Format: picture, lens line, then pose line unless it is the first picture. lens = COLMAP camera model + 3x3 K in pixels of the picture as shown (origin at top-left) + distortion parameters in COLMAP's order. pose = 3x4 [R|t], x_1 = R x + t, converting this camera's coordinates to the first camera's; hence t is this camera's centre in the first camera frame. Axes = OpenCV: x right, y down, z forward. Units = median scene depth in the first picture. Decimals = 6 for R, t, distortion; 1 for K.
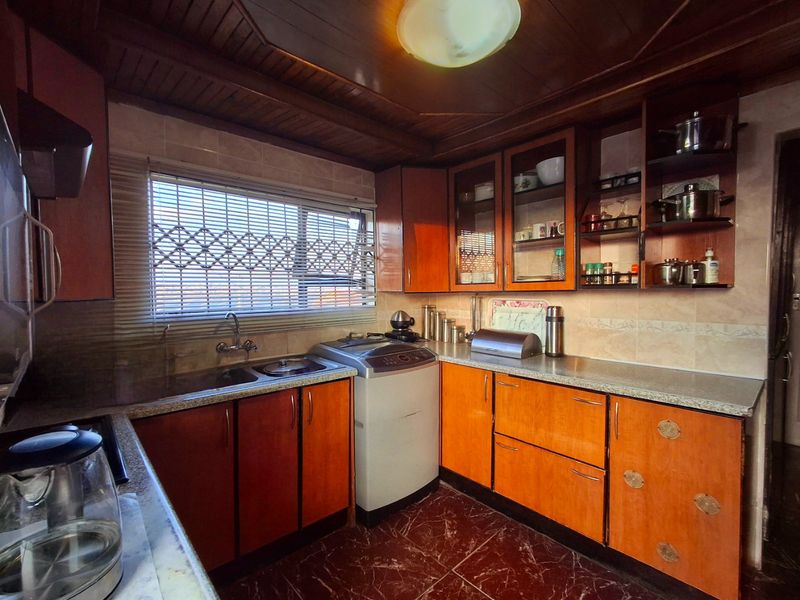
lens RADIAL K [[367.8, 0, 402.7], [0, 367.8, 301.9], [0, 0, 1]] dist [0.003574, 0.000406]
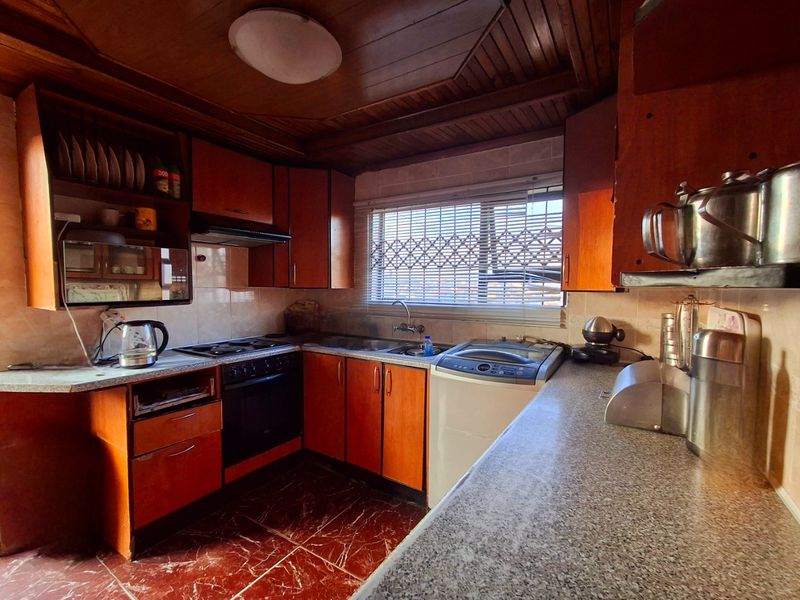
lens RADIAL K [[367.8, 0, 401.6], [0, 367.8, 300.5], [0, 0, 1]] dist [0.003574, 0.000406]
pose [[0.255374, 0.050537, -0.965521, 0.657870], [-0.046734, 0.998111, 0.039882, -0.020445], [0.965712, 0.034938, 0.257253, 0.522521]]
